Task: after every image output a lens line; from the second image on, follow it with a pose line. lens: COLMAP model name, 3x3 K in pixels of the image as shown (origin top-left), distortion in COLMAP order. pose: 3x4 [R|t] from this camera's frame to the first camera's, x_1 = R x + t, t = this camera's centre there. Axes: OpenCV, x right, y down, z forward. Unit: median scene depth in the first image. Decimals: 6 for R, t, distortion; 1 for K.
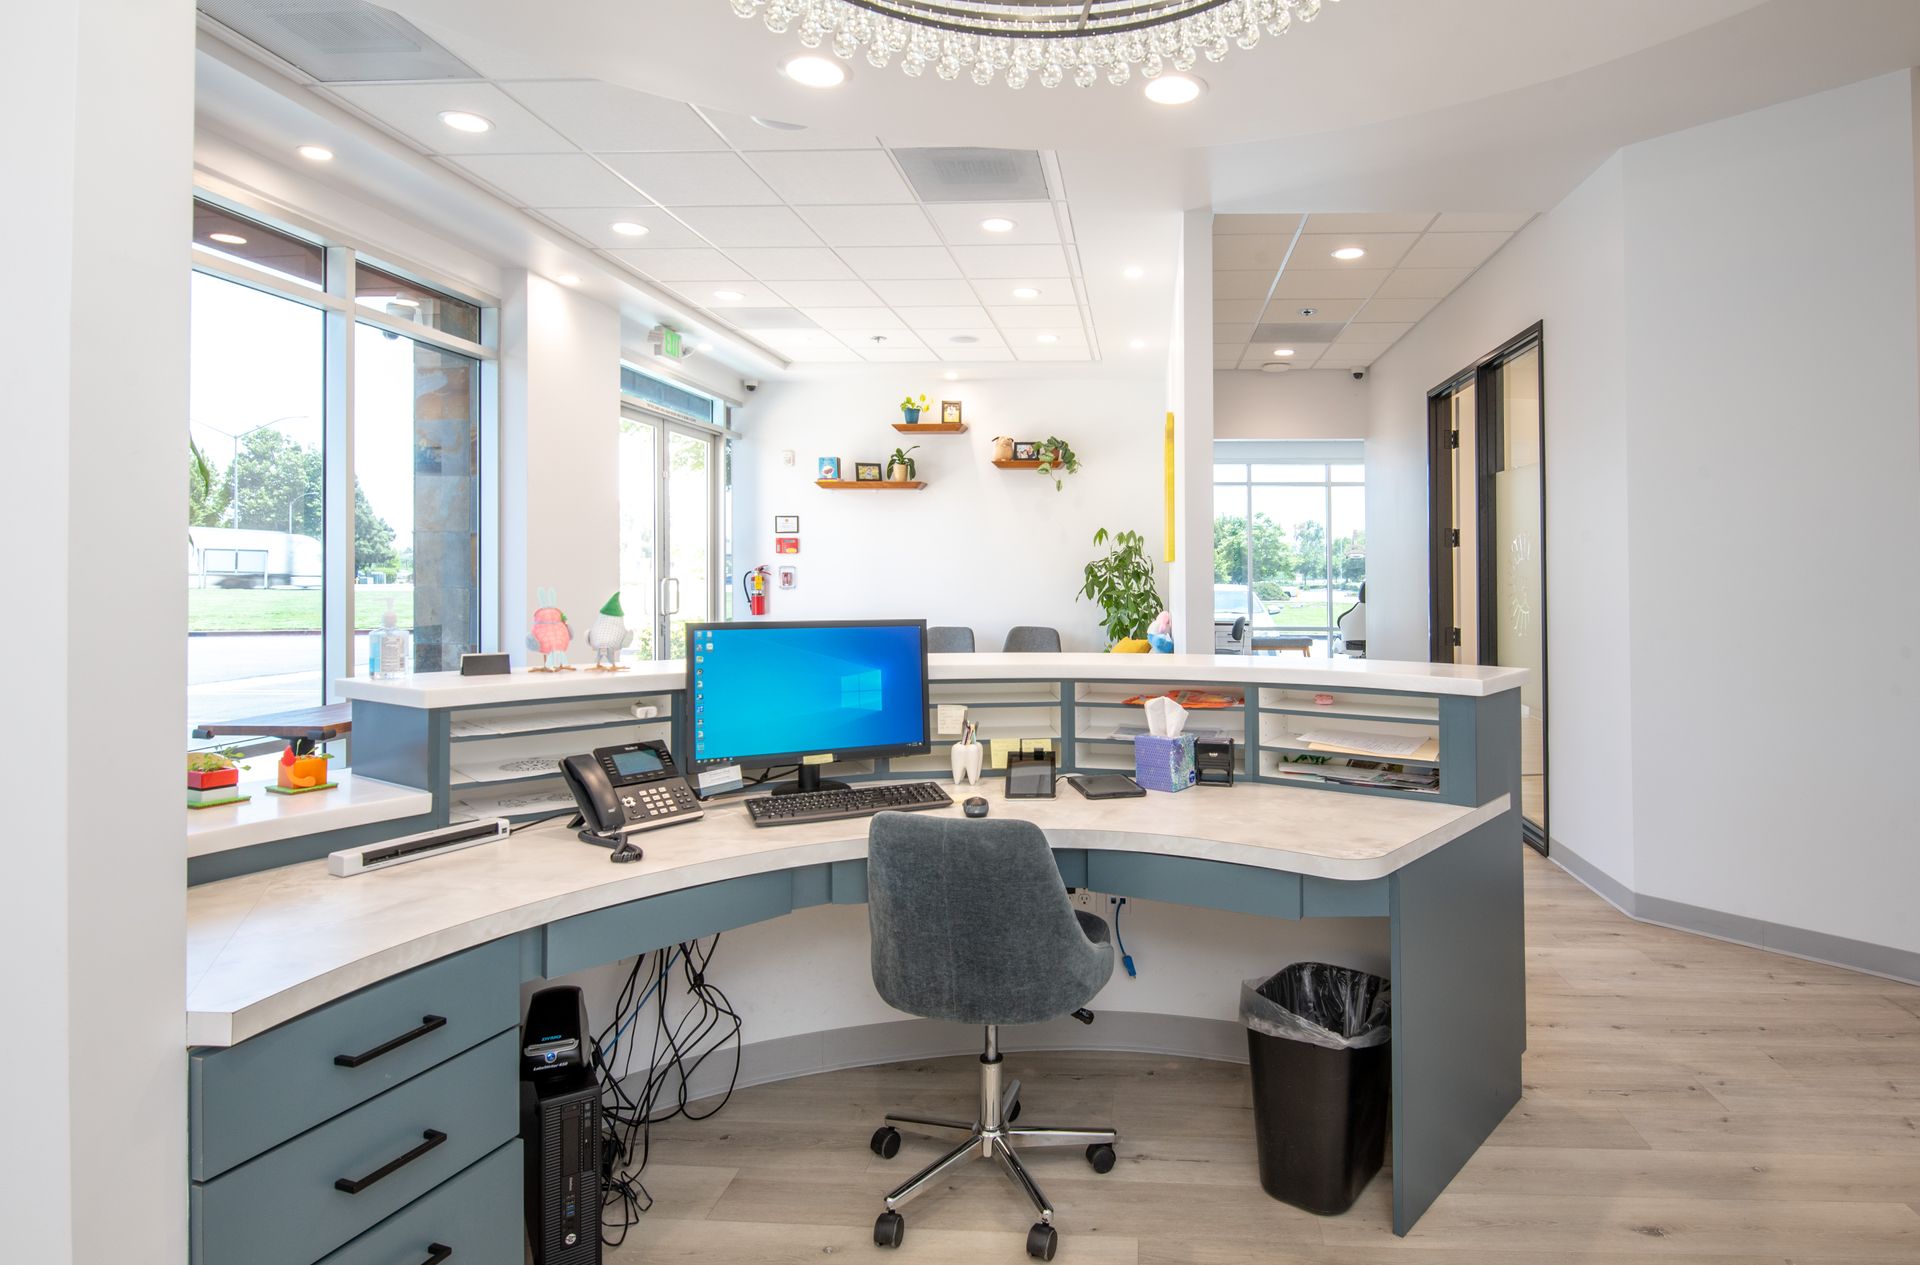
lens RADIAL K [[1280.0, 0, 966.0], [0, 1280.0, 592.8], [0, 0, 1]] dist [0.001595, 0.002357]
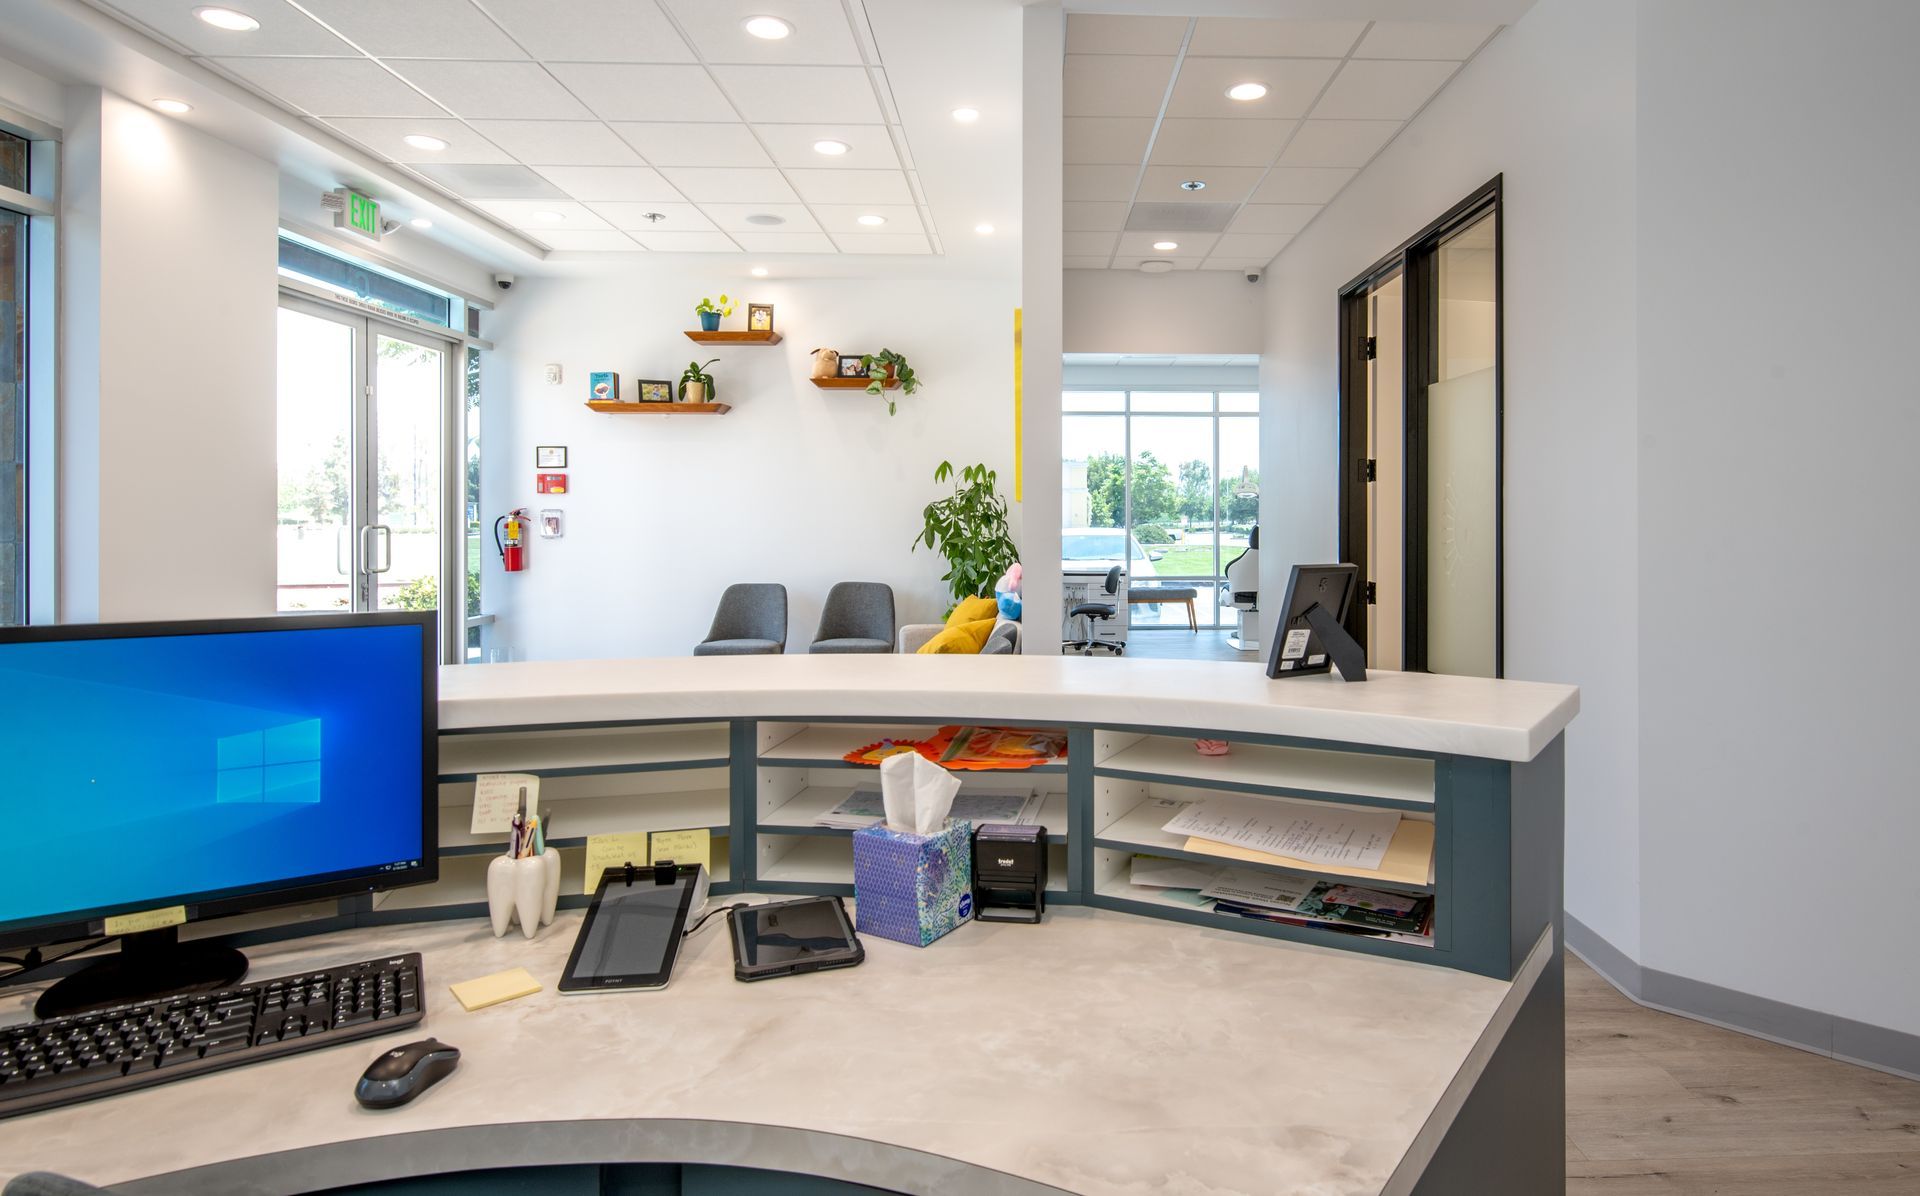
lens RADIAL K [[1213.7, 0, 958.4], [0, 1213.7, 618.4], [0, 0, 1]] dist [0.001486, -0.001006]
pose [[0.997587, -0.010789, 0.068584, 0.061522], [0.006068, 0.997621, 0.068676, -0.003454], [-0.069162, -0.068094, 0.995279, 0.223684]]
